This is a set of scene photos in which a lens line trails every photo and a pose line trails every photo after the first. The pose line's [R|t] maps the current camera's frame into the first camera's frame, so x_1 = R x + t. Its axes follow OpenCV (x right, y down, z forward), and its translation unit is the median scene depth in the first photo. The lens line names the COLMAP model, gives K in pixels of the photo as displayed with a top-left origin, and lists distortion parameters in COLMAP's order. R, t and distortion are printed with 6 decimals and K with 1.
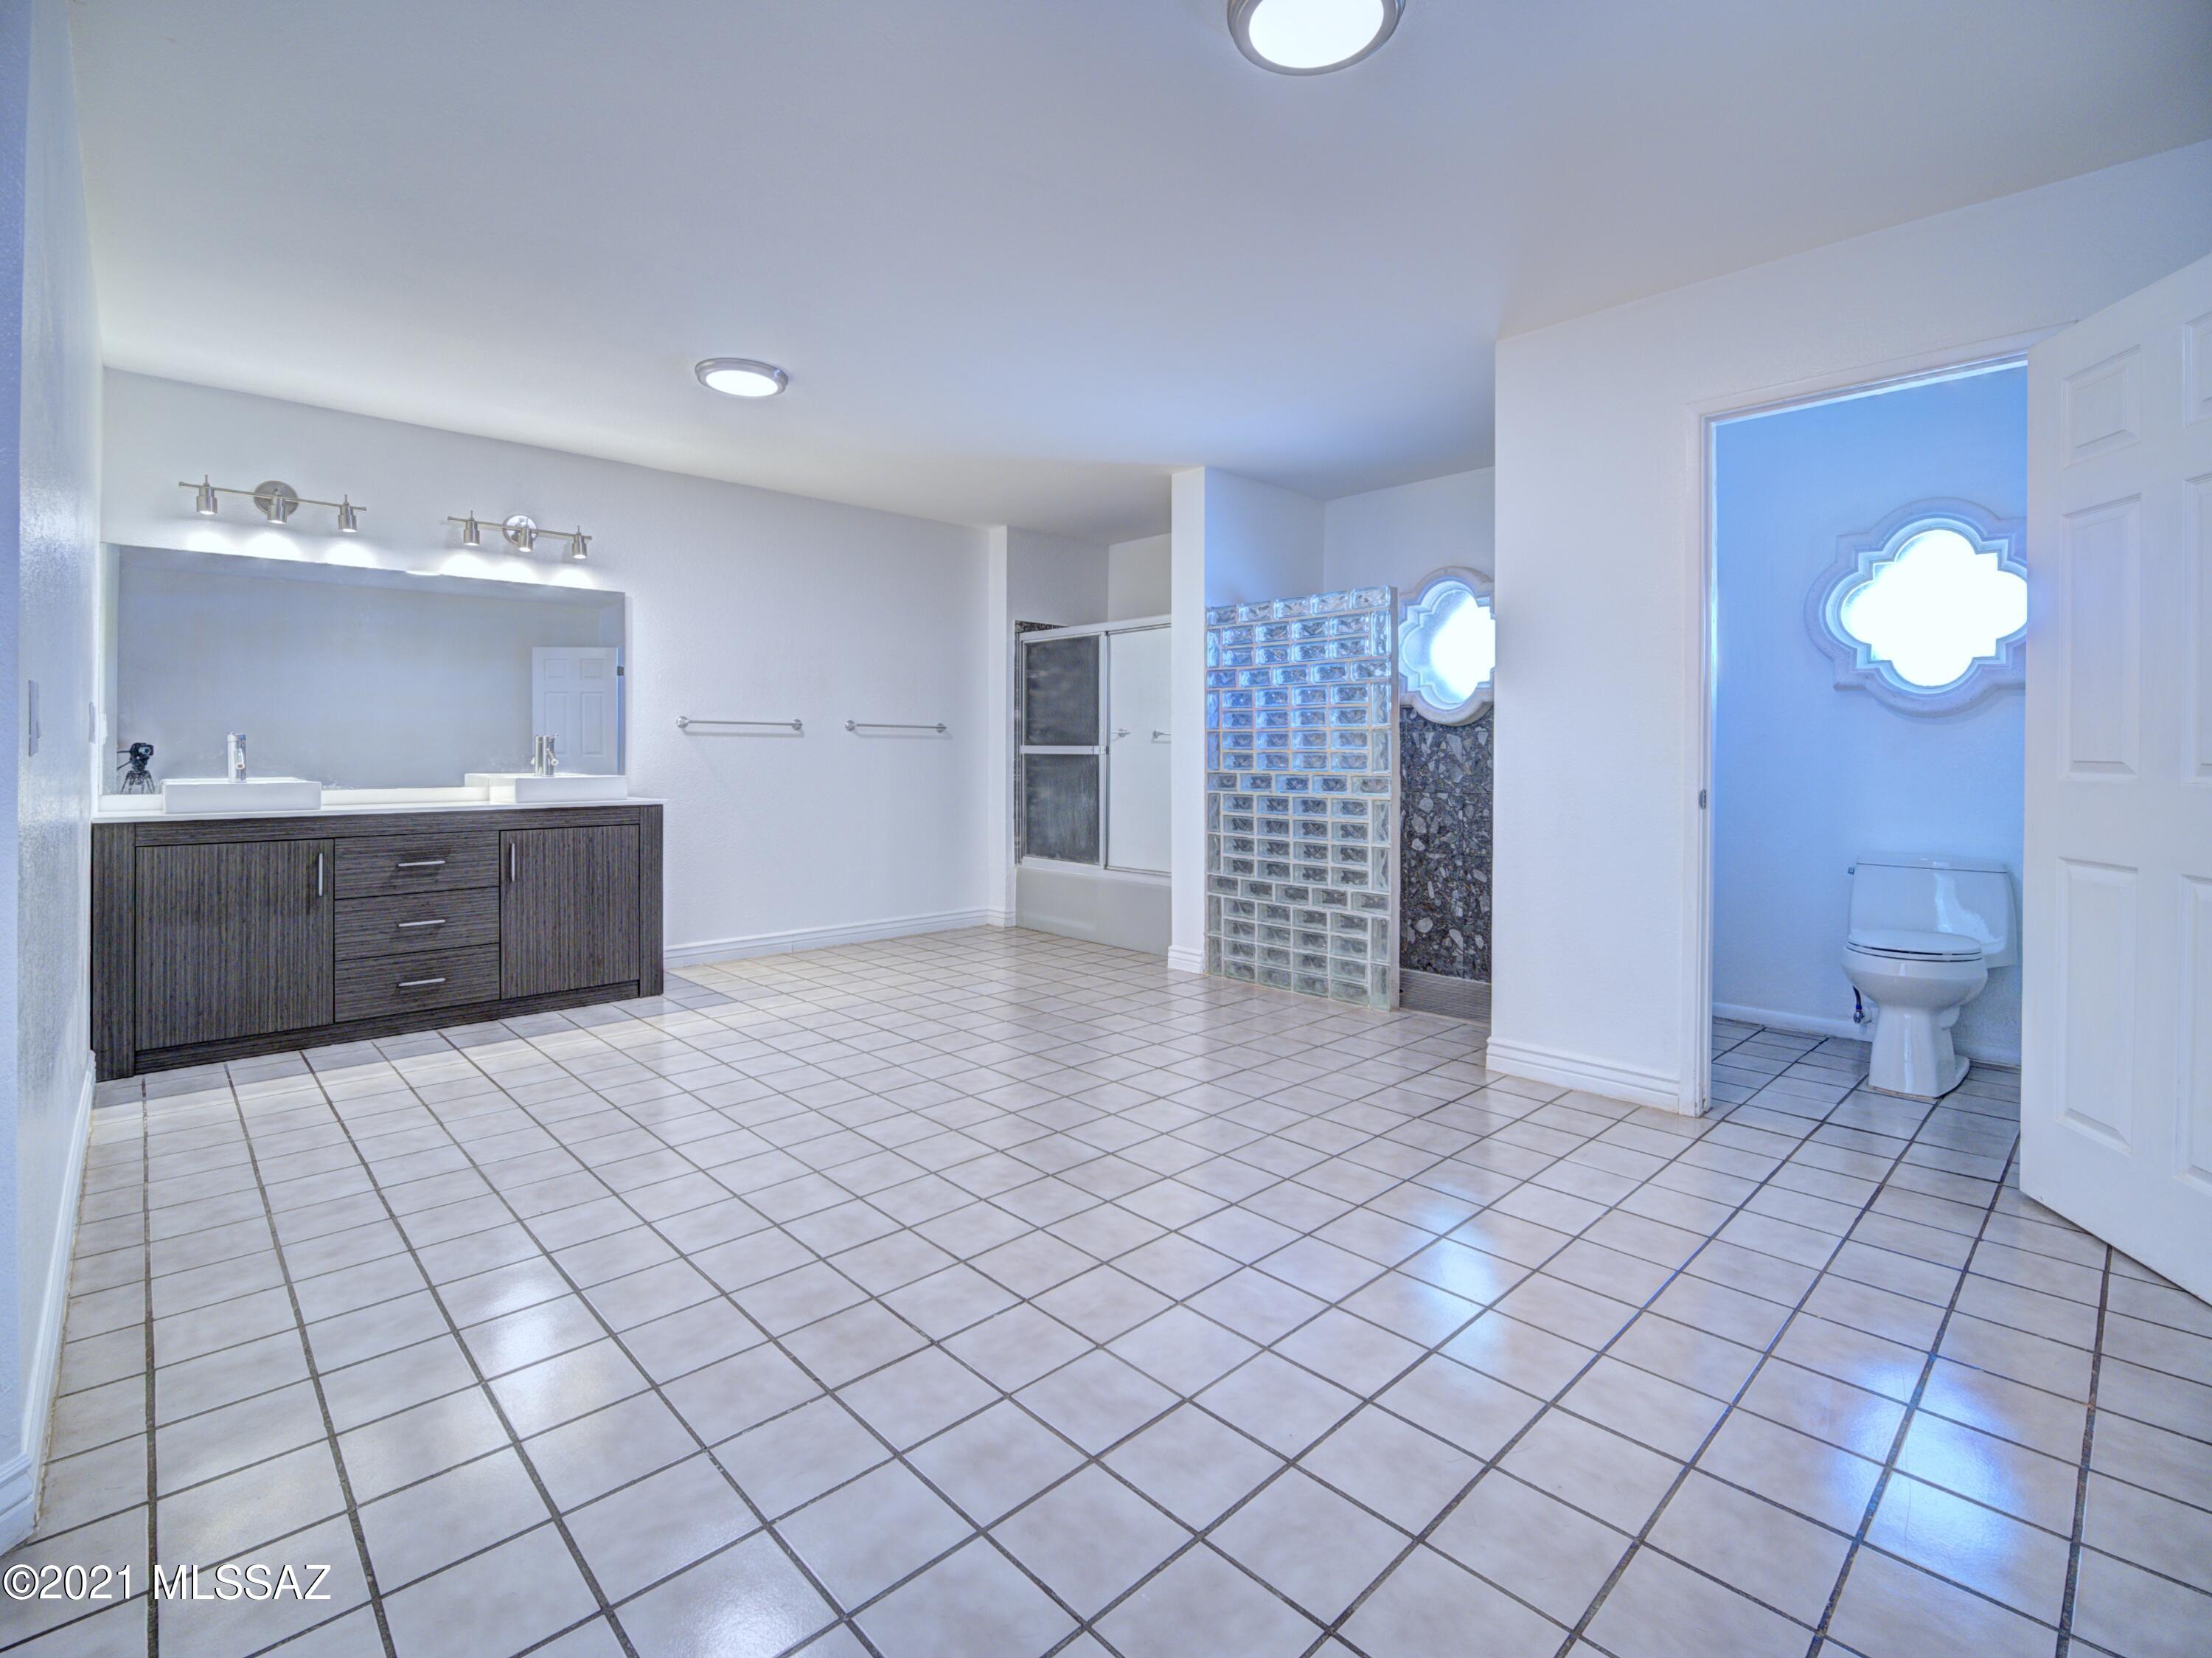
lens RADIAL K [[1008.6, 0, 1102.2], [0, 1008.6, 823.4], [0, 0, 1]] dist [-0.004264, -0.000438]
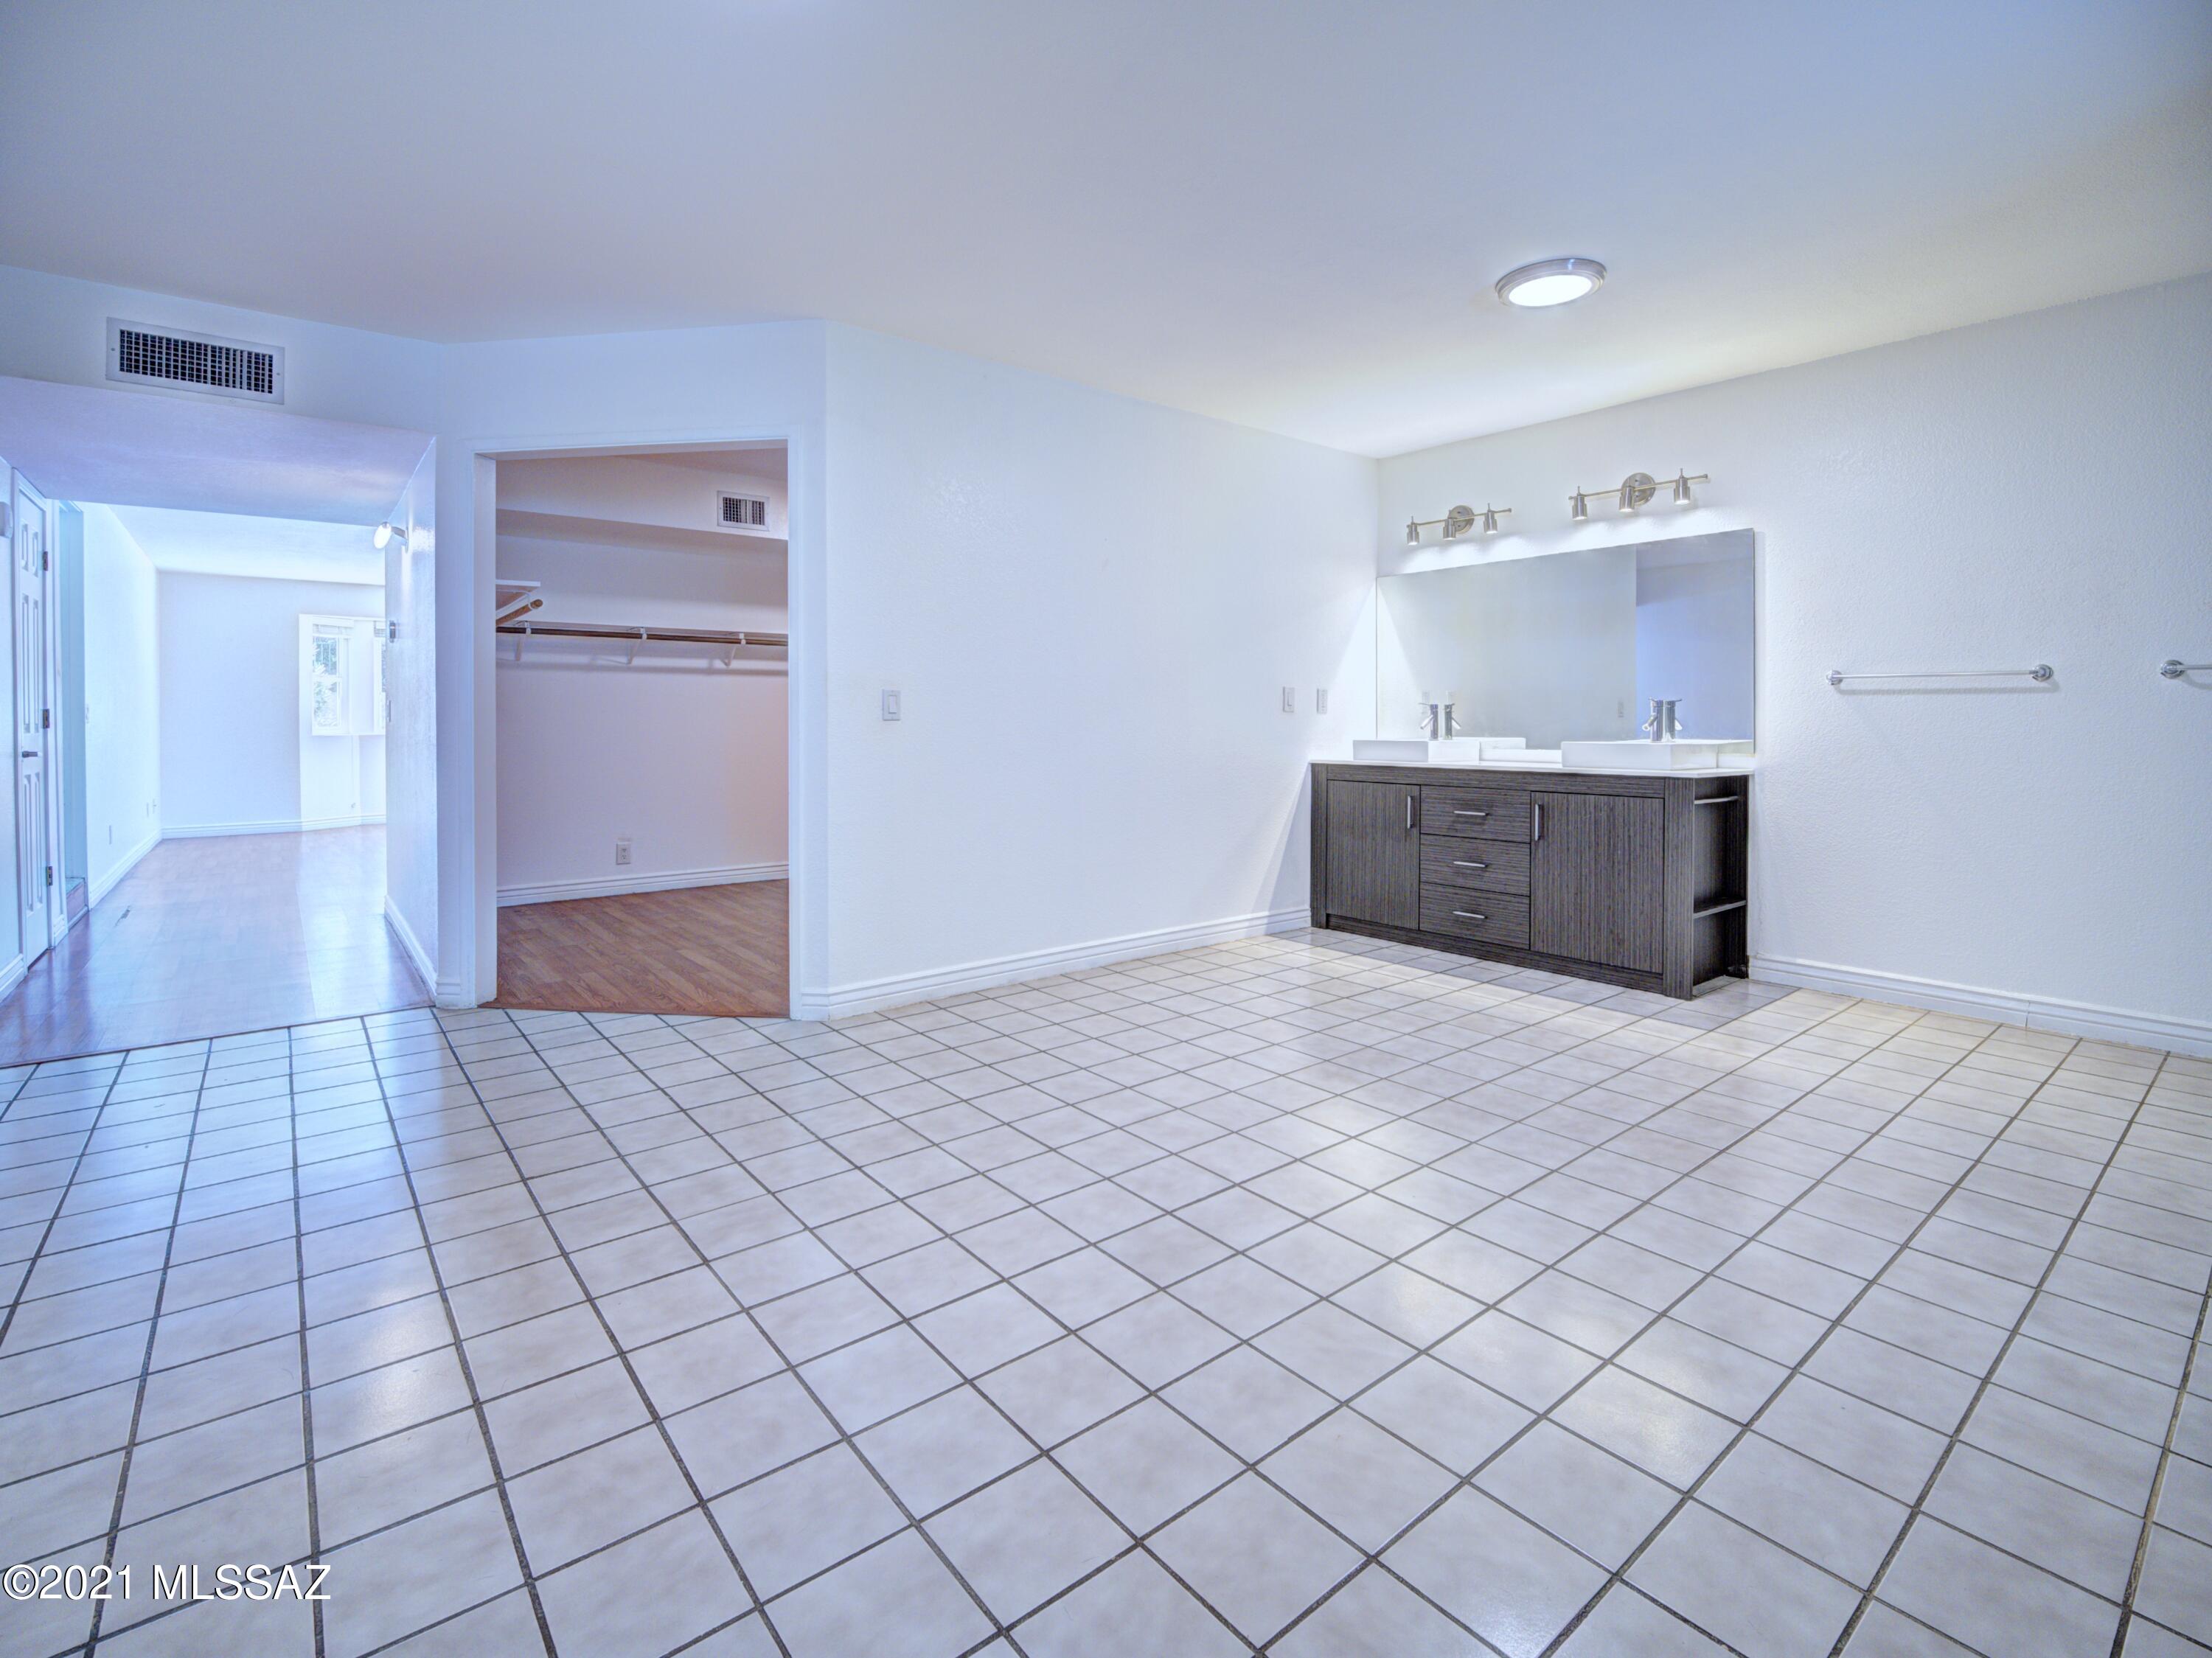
lens RADIAL K [[1043.4, 0, 1129.6], [0, 1043.4, 796.9], [0, 0, 1]] dist [-0.011827, 0.000128]
pose [[-0.062828, 0.072675, -0.995375, 0.536591], [-0.068206, 0.994701, 0.076931, -0.043638], [0.995691, 0.072724, -0.057538, 0.666410]]
